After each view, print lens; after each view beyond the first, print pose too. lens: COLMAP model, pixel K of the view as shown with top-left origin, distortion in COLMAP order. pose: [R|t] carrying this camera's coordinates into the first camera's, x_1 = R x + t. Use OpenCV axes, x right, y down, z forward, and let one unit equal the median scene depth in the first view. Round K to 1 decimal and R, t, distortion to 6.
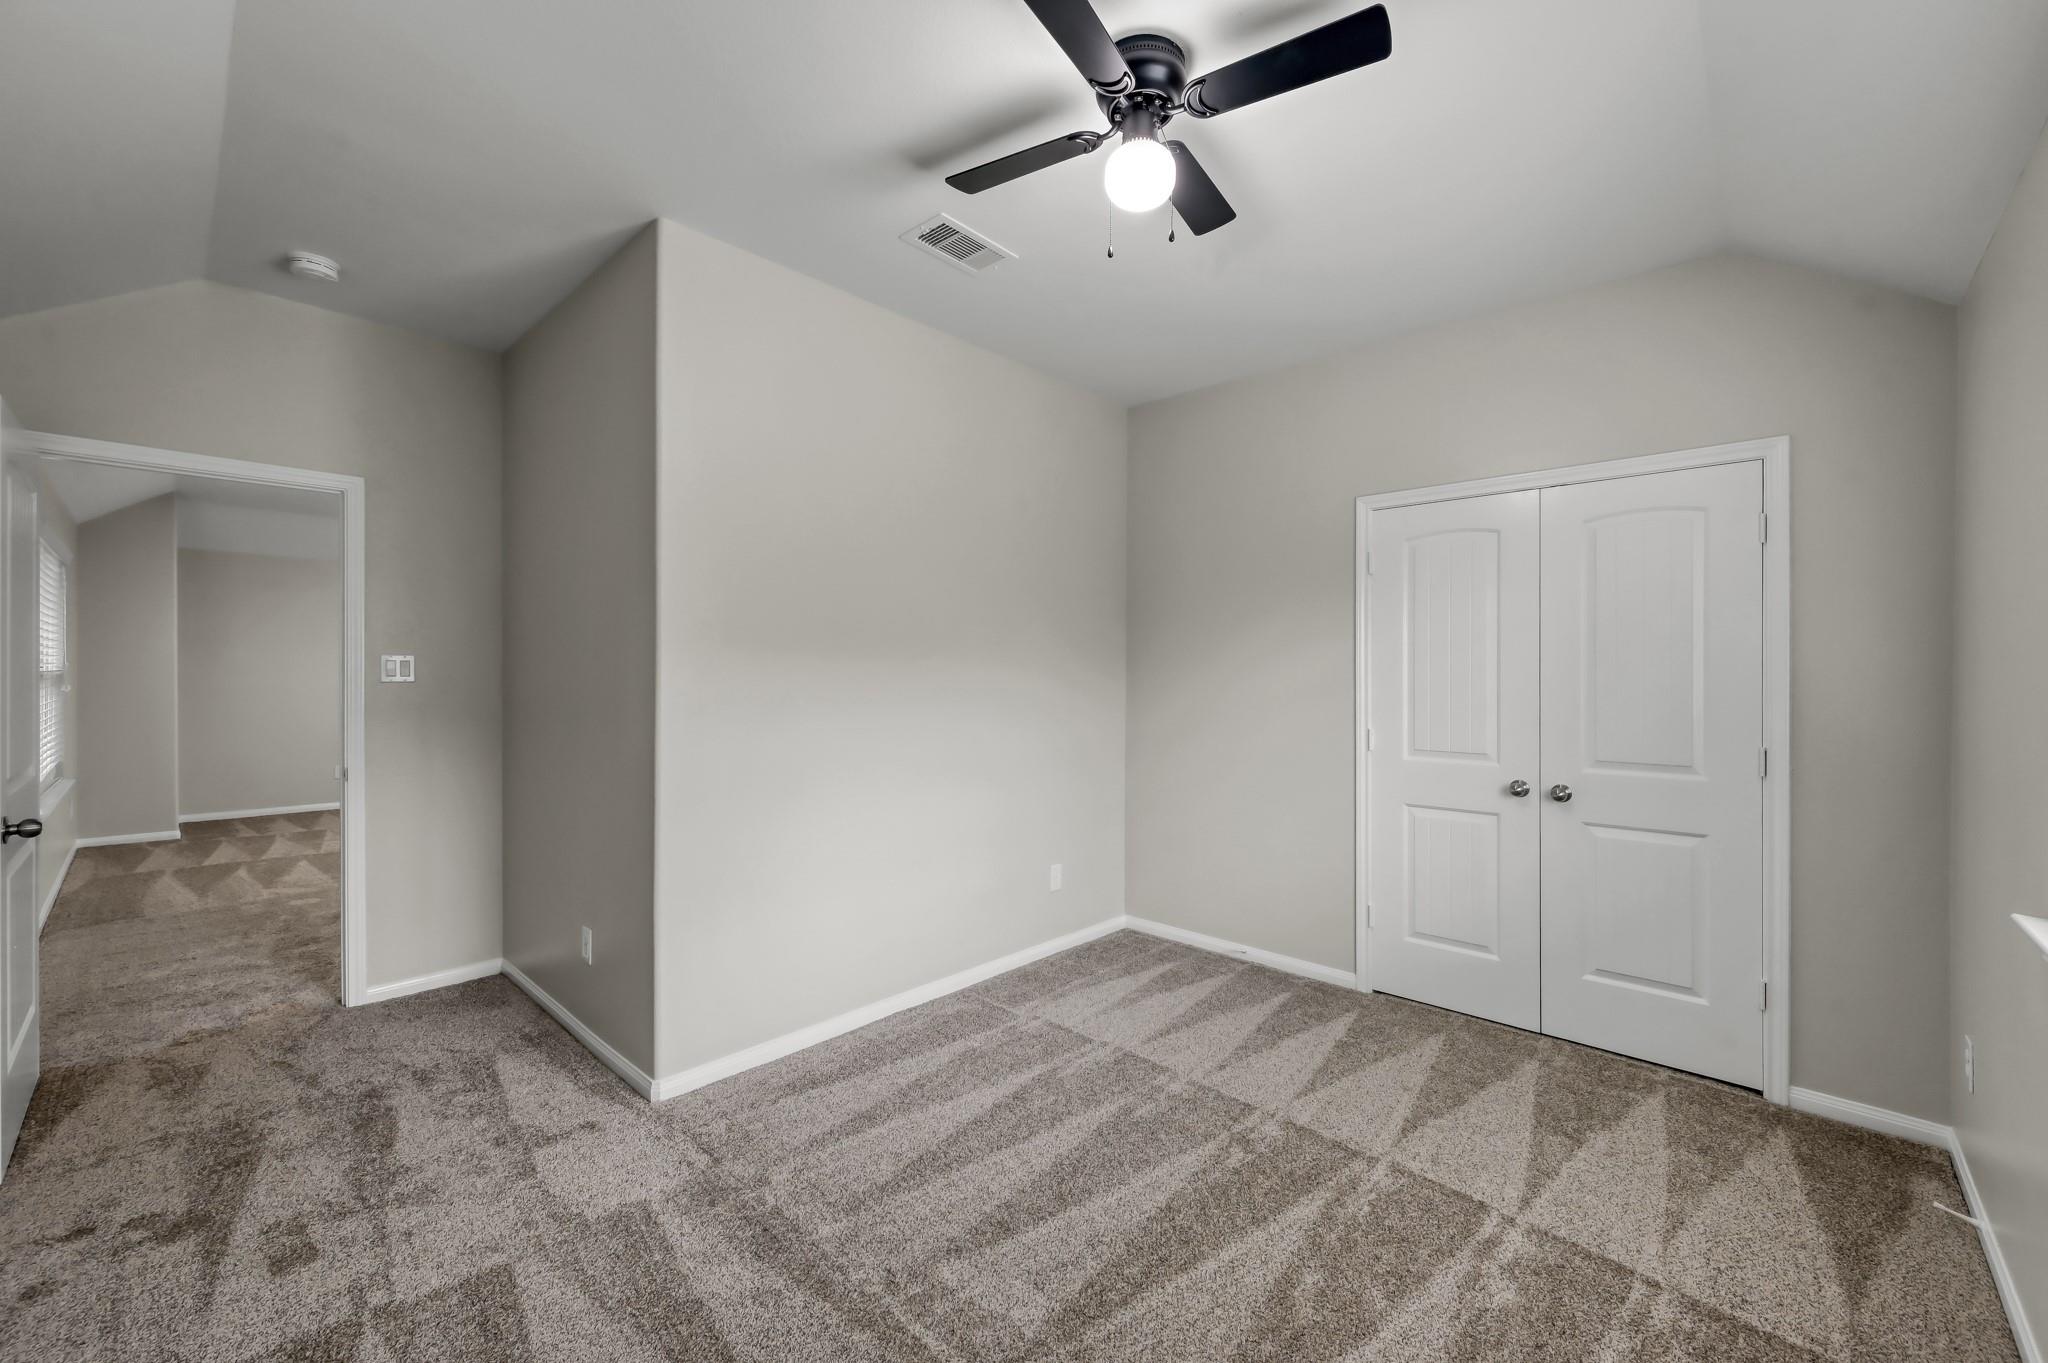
lens RADIAL K [[813.0, 0, 1033.2], [0, 813.0, 678.9], [0, 0, 1]] dist [0.001099, 0.000167]
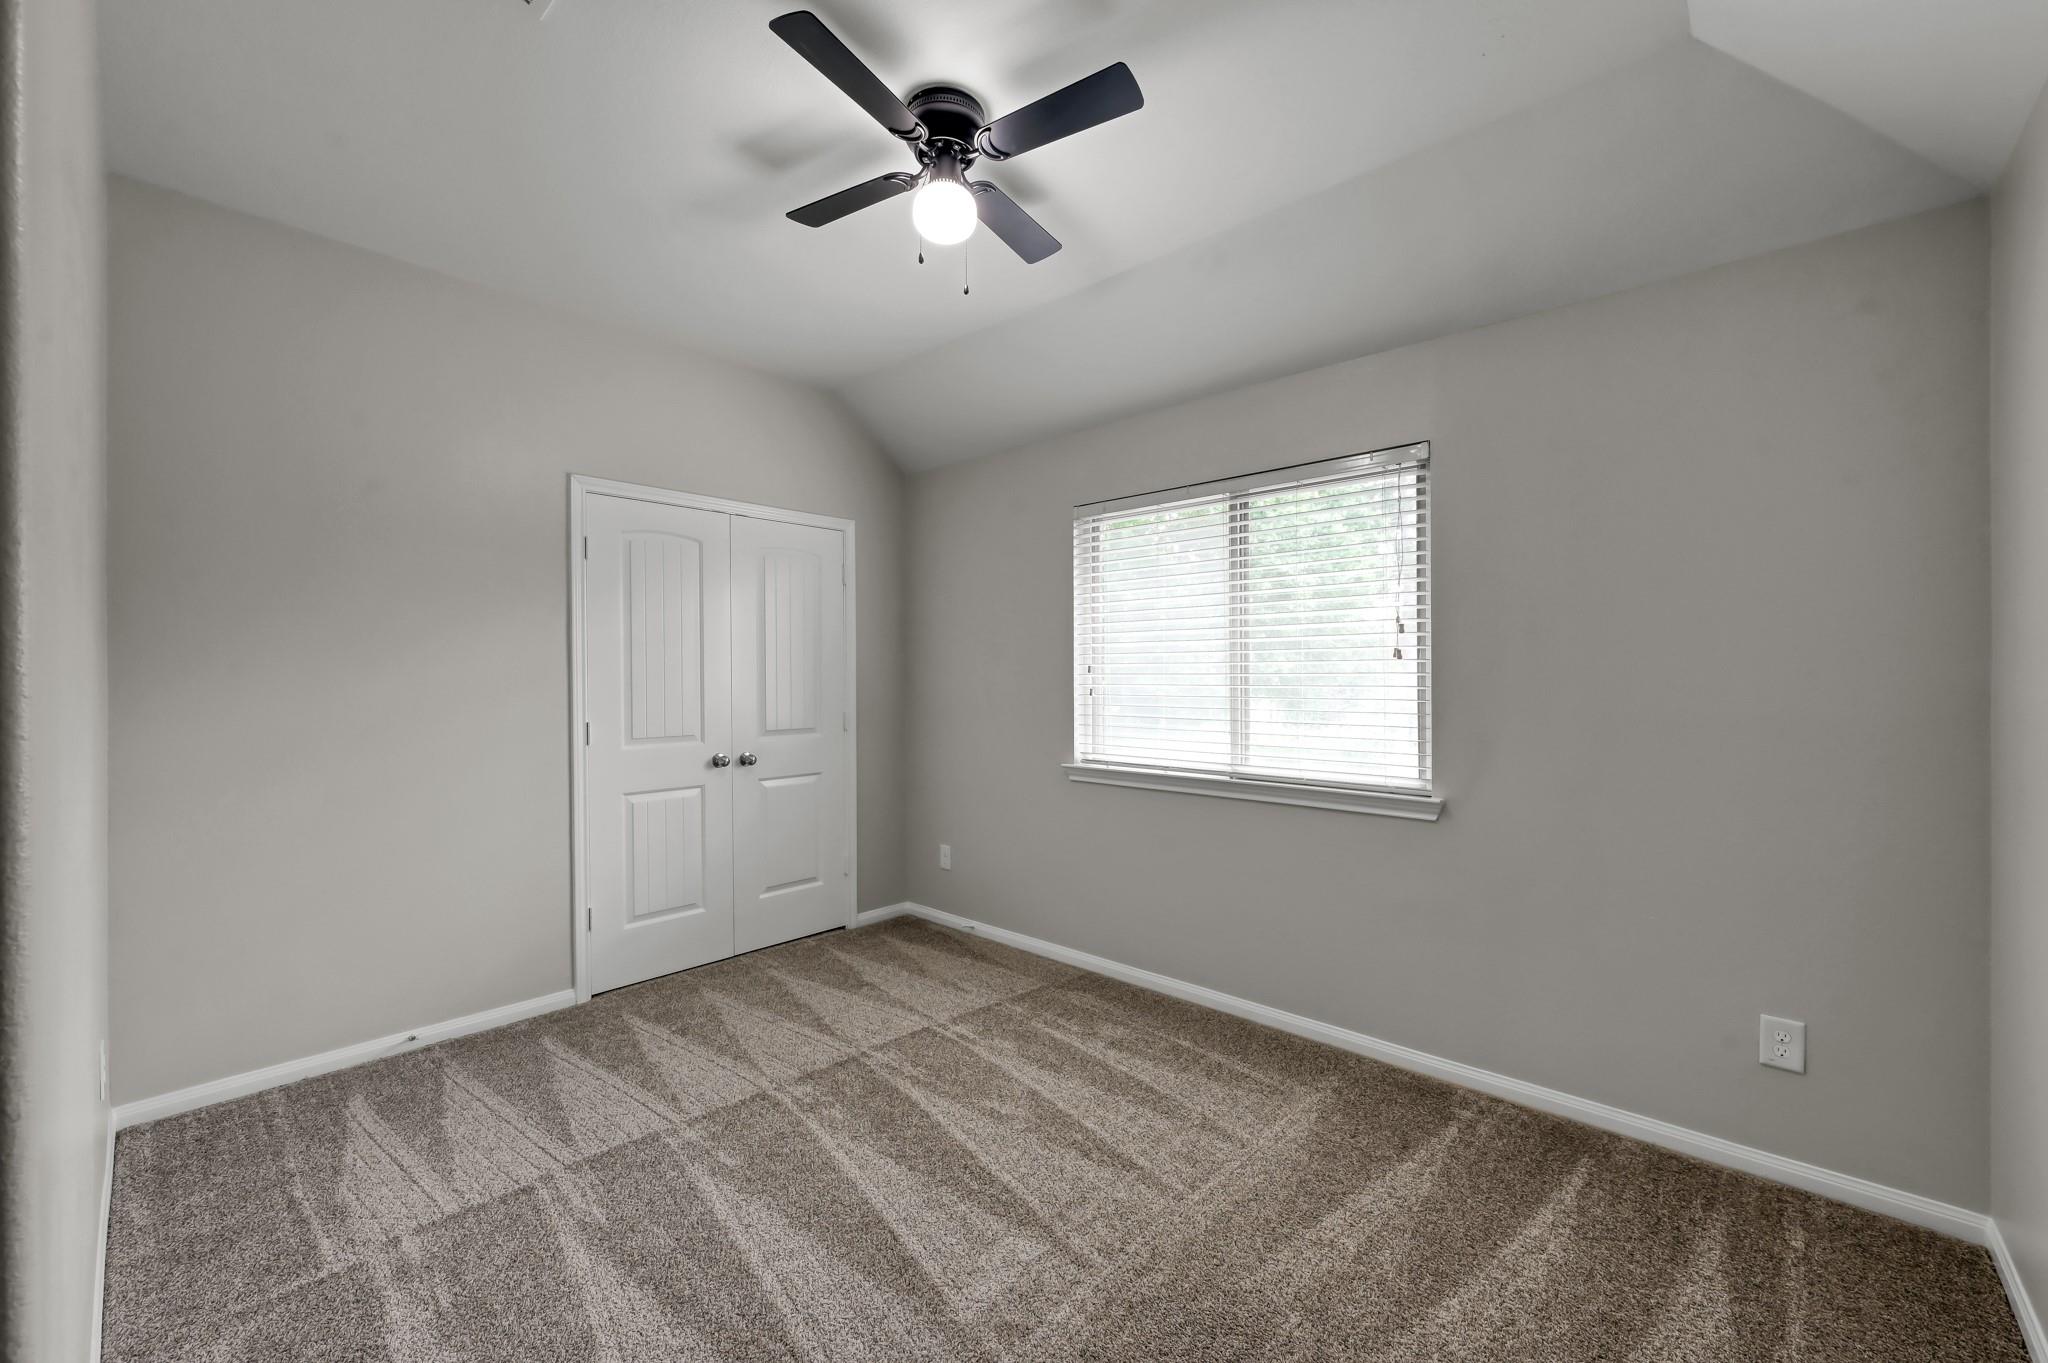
lens RADIAL K [[813.0, 0, 1030.2], [0, 813.0, 675.5], [0, 0, 1]] dist [0.001099, 0.000167]
pose [[-0.003543, -0.010546, 0.999938, -0.639369], [0.004082, 0.999936, 0.010560, -0.001898], [-0.999985, 0.004119, -0.003499, 0.579407]]
